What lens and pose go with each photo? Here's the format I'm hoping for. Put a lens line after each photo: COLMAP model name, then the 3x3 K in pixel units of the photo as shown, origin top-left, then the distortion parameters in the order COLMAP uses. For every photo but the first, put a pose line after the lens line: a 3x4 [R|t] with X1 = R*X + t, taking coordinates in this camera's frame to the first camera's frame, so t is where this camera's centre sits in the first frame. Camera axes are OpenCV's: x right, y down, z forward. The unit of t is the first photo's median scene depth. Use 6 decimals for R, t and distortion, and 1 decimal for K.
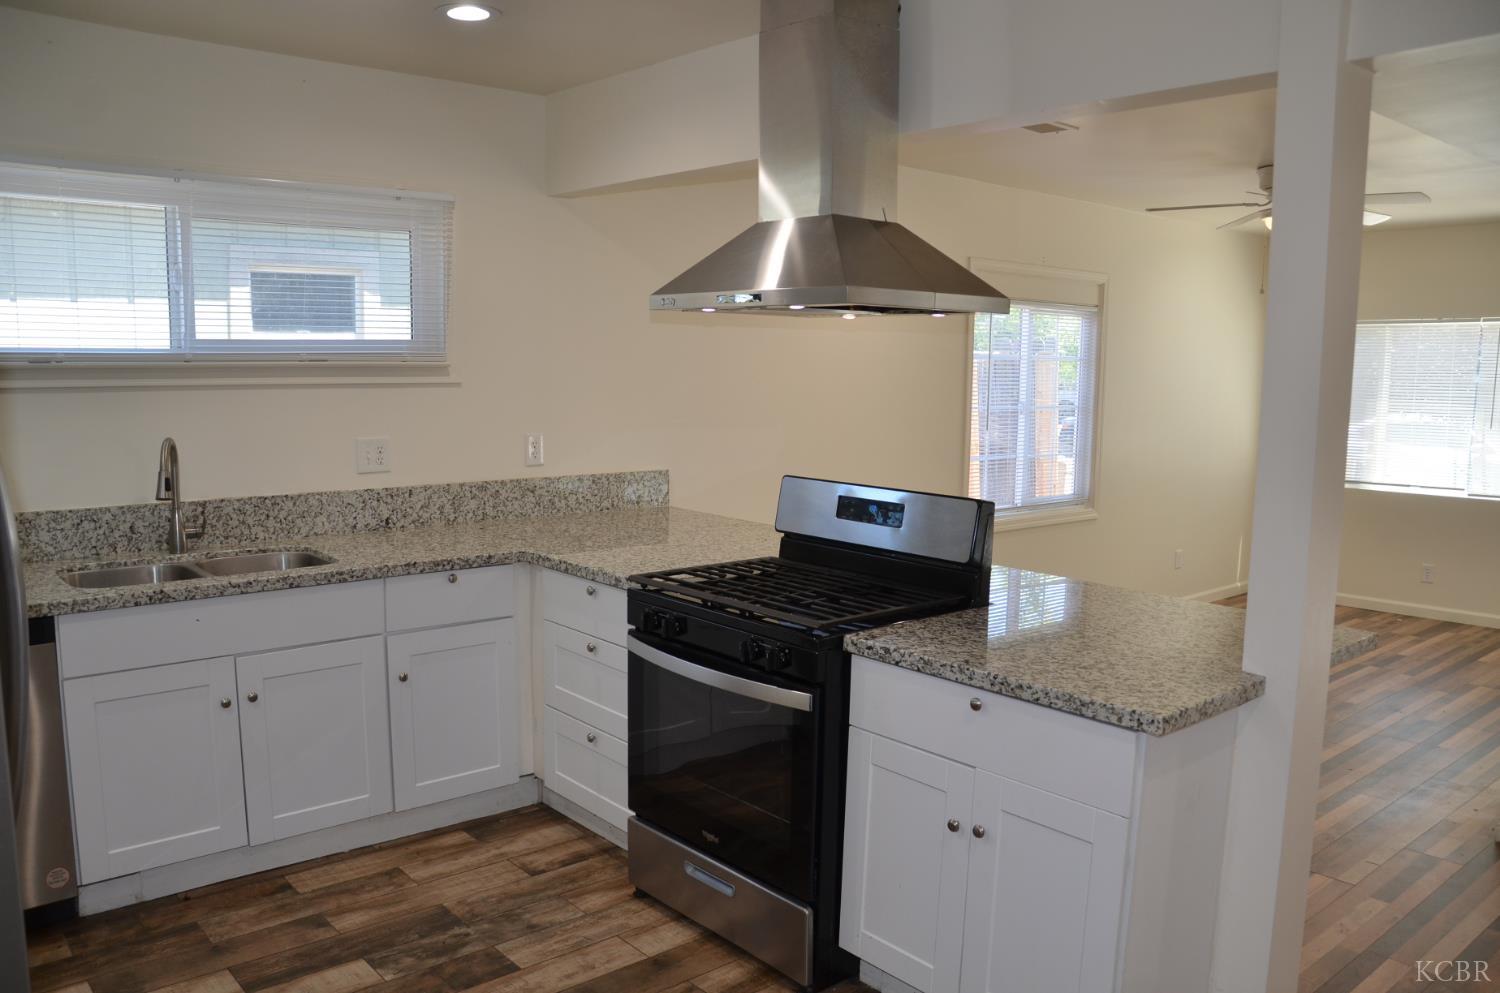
lens RADIAL K [[1177.1, 0, 784.3], [0, 1177.1, 506.4], [0, 0, 1]] dist [-0.131185, 0.100646]
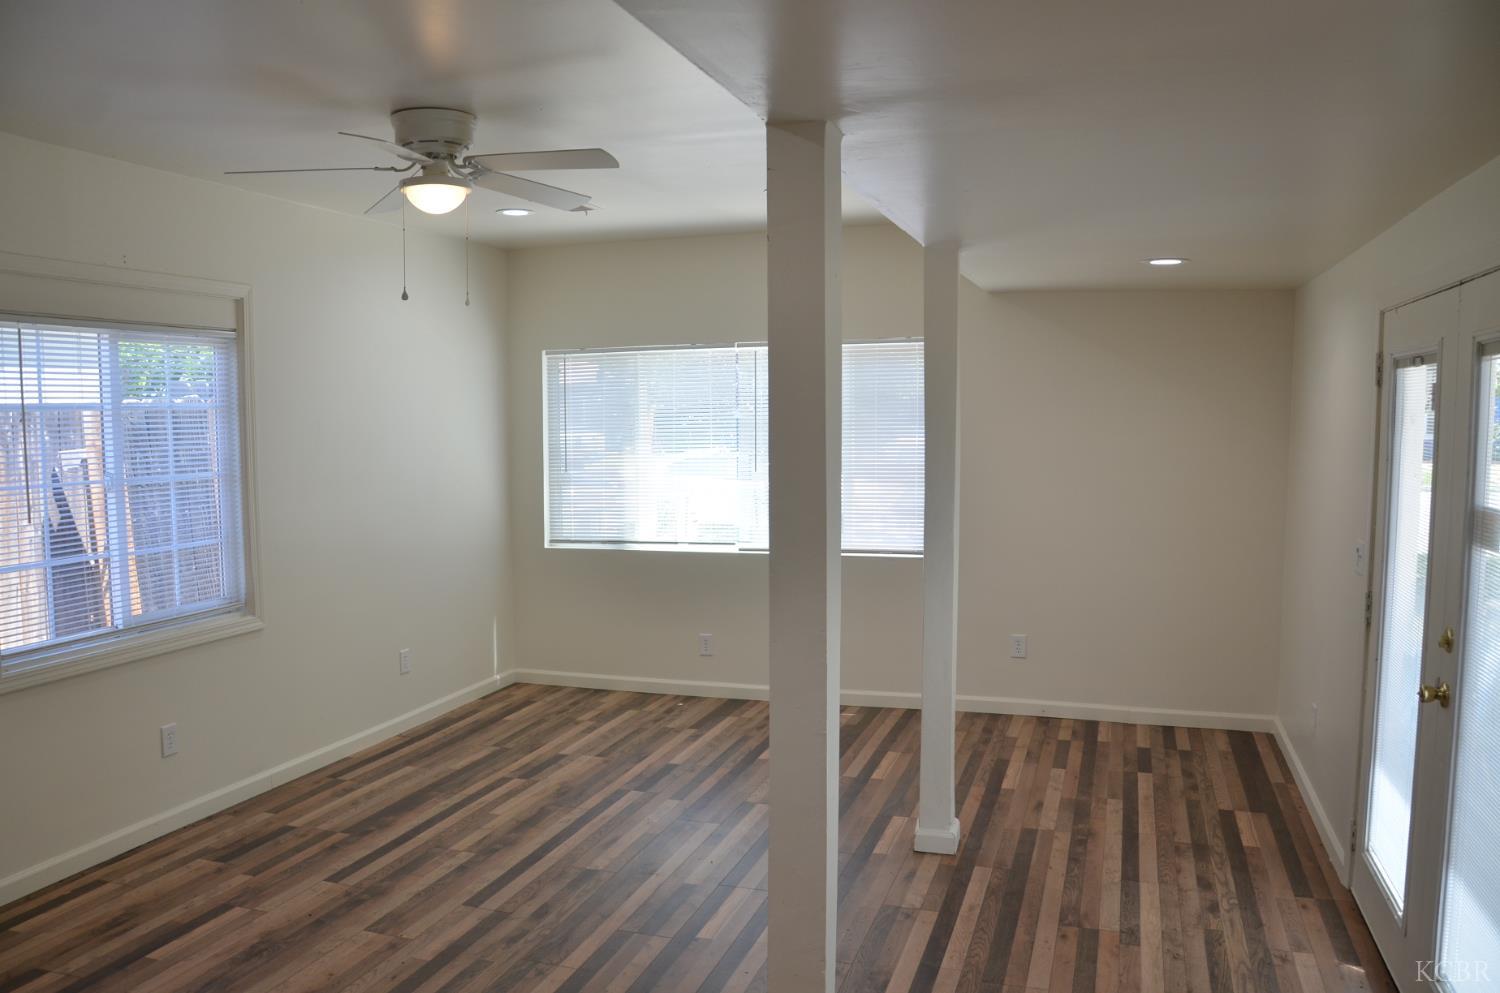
lens RADIAL K [[1177.1, 0, 751.4], [0, 1177.1, 504.6], [0, 0, 1]] dist [-0.131185, 0.100646]
pose [[0.867381, -0.059514, 0.494073, 0.197990], [0.079075, 0.996692, -0.018764, -0.029921], [-0.491321, 0.055344, 0.869218, 0.256397]]
